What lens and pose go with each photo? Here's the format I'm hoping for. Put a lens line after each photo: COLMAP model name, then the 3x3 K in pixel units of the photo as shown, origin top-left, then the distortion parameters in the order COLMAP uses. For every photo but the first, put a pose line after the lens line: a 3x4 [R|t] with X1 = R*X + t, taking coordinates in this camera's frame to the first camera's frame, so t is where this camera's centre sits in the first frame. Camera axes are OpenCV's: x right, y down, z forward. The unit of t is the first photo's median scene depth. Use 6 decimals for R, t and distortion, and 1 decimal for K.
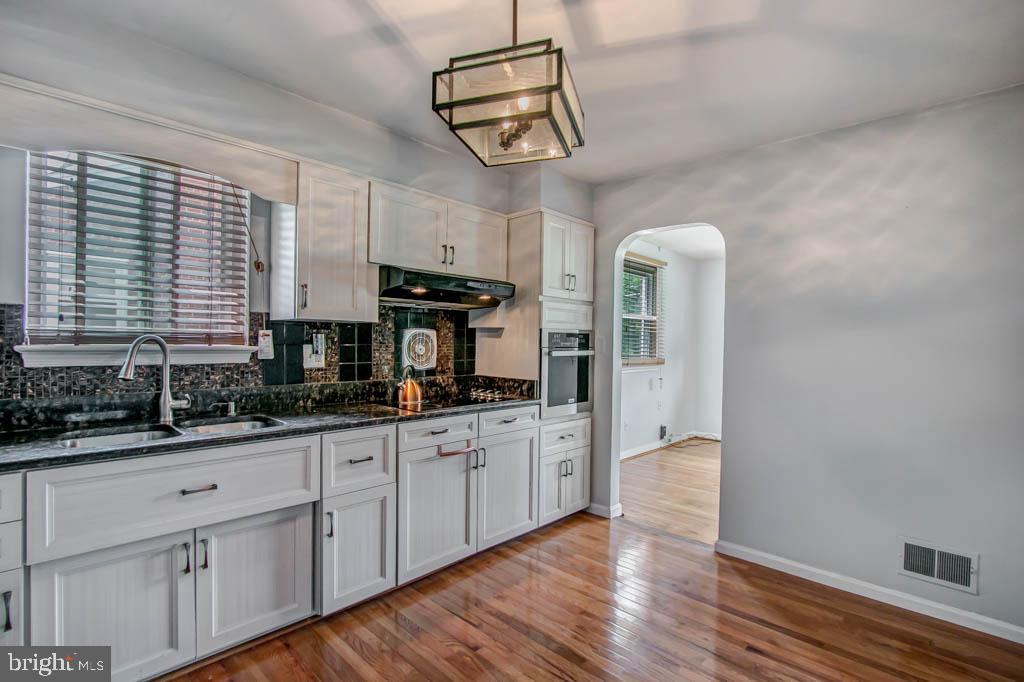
lens RADIAL K [[480.4, 0, 509.1], [0, 480.4, 342.3], [0, 0, 1]] dist [-0.021870, 0.003657]
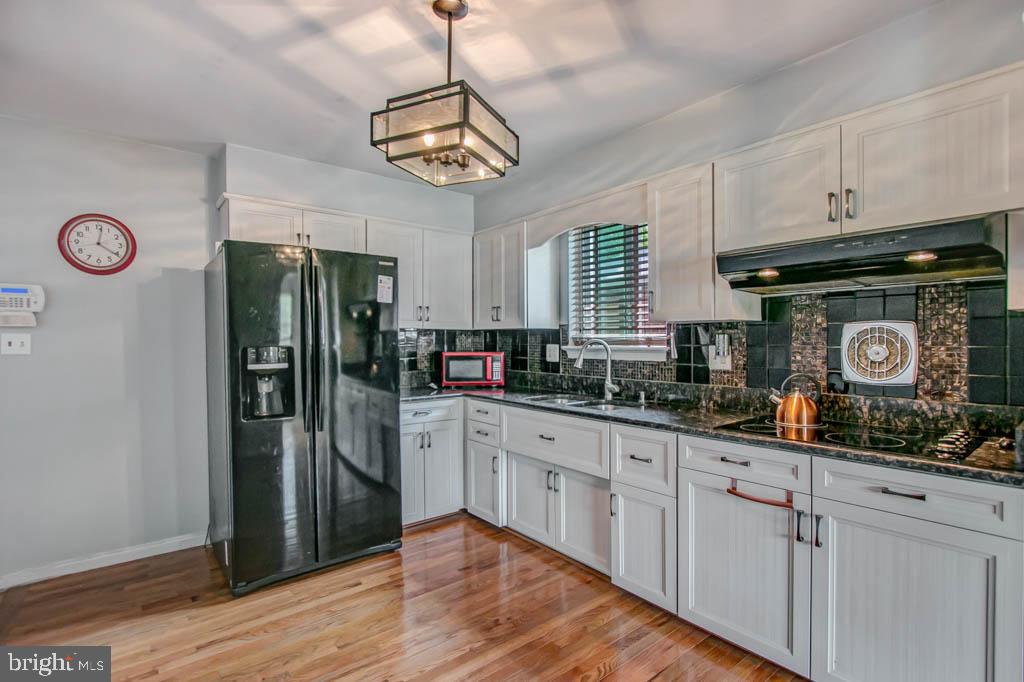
lens RADIAL K [[480.4, 0, 508.6], [0, 480.4, 342.4], [0, 0, 1]] dist [-0.021870, 0.003657]
pose [[-0.135959, -0.007500, -0.990686, 0.609989], [0.003315, 0.999962, -0.008026, 0.004529], [0.990709, -0.004375, -0.135929, 0.707868]]
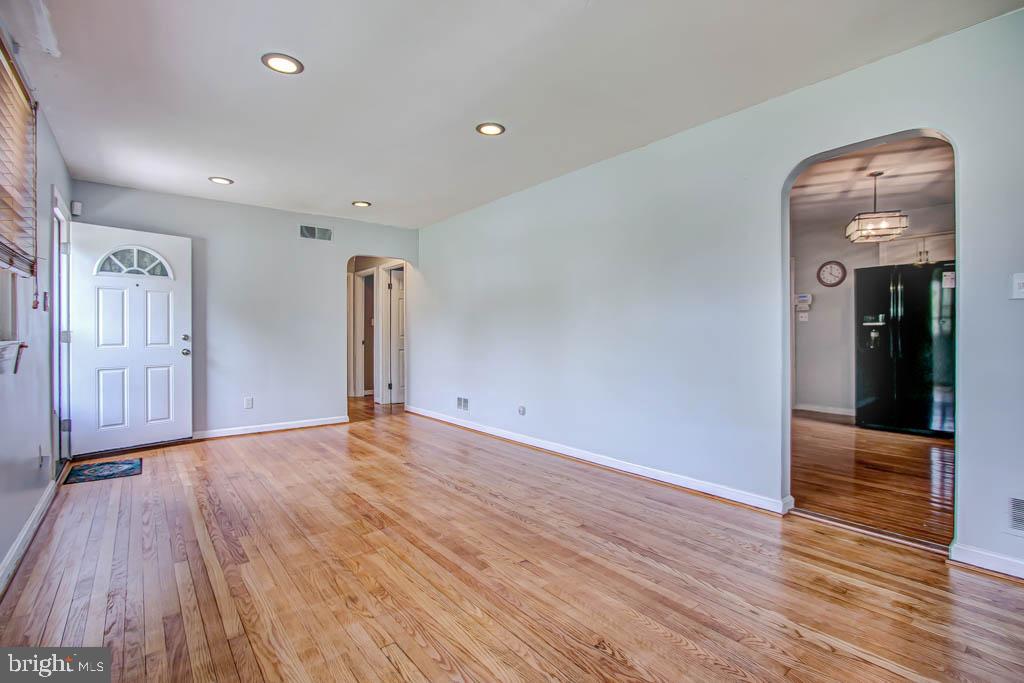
lens RADIAL K [[480.4, 0, 510.9], [0, 480.4, 335.4], [0, 0, 1]] dist [-0.021870, 0.003657]
pose [[-0.989822, -0.014999, 0.141522, 0.958649], [-0.014143, 0.999875, 0.007052, 0.094018], [-0.141610, 0.004978, -0.989910, 2.245772]]
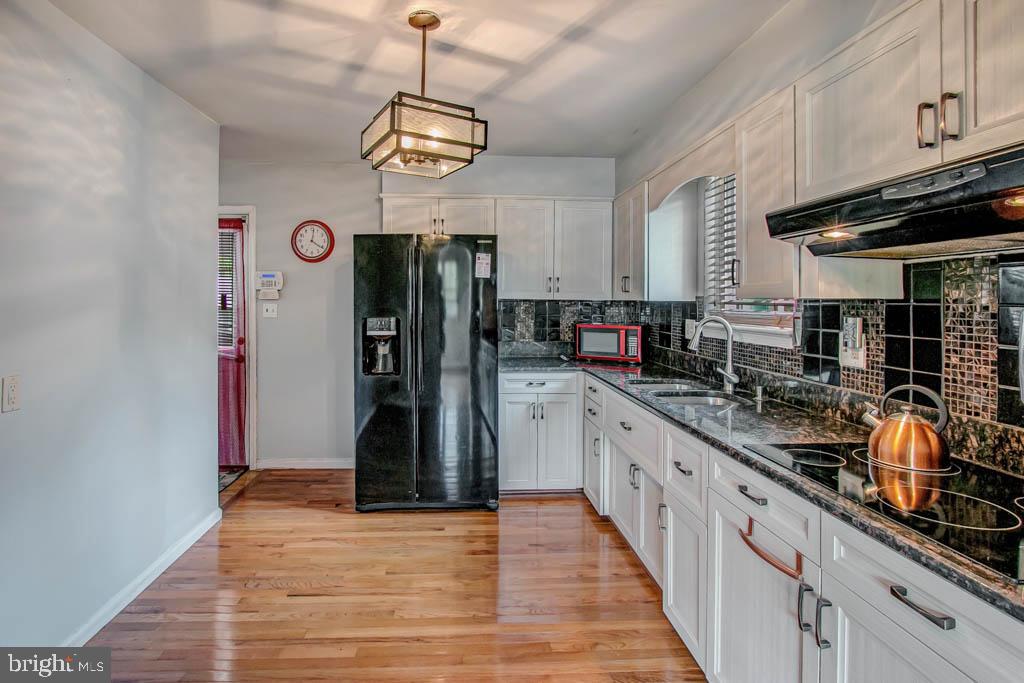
lens RADIAL K [[494.1, 0, 475.4], [0, 494.1, 297.5], [0, 0, 1]] dist [-0.021401, 0.001939]
pose [[-0.694602, -0.021181, -0.719083, 0.461185], [-0.013922, 0.999775, -0.016001, -0.026581], [0.719260, -0.001103, -0.694740, 1.096054]]
